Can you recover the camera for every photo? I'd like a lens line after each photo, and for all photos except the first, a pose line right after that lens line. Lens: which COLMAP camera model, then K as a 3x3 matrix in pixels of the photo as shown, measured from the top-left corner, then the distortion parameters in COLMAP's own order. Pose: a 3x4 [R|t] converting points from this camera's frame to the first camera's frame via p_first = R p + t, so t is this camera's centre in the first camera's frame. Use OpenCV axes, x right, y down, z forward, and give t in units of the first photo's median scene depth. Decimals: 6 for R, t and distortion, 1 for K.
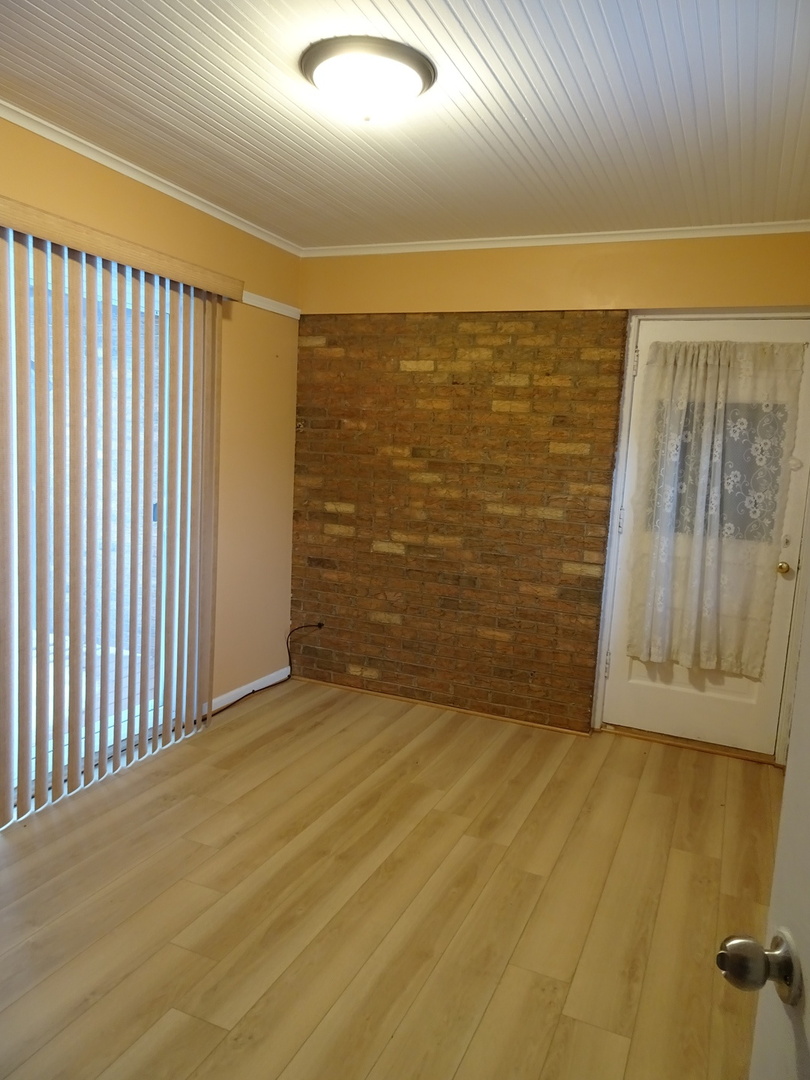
lens RADIAL K [[769.3, 0, 404.7], [0, 769.3, 540.6], [0, 0, 1]] dist [0.007266, 0.006402]
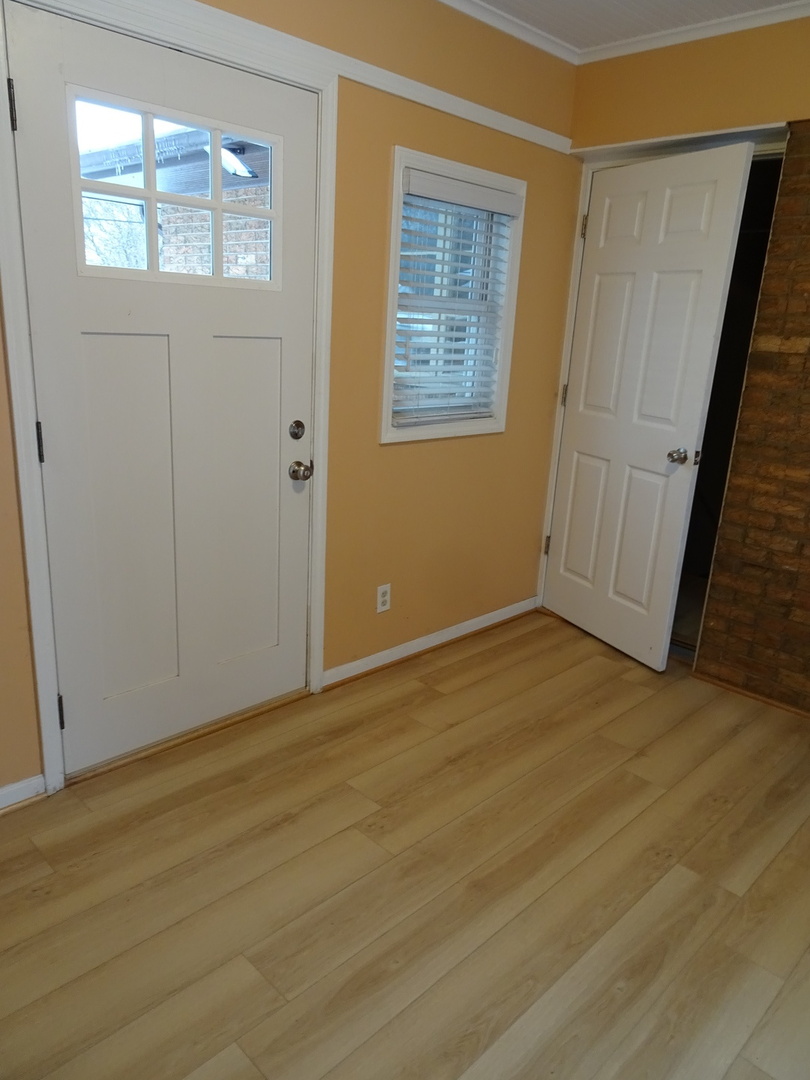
lens RADIAL K [[769.3, 0, 402.8], [0, 769.3, 539.7], [0, 0, 1]] dist [0.007266, 0.006402]
pose [[-0.927090, -0.196773, 0.319036, -0.106788], [-0.055060, 0.913386, 0.403355, -0.207308], [-0.370772, 0.356380, -0.857625, 1.743995]]
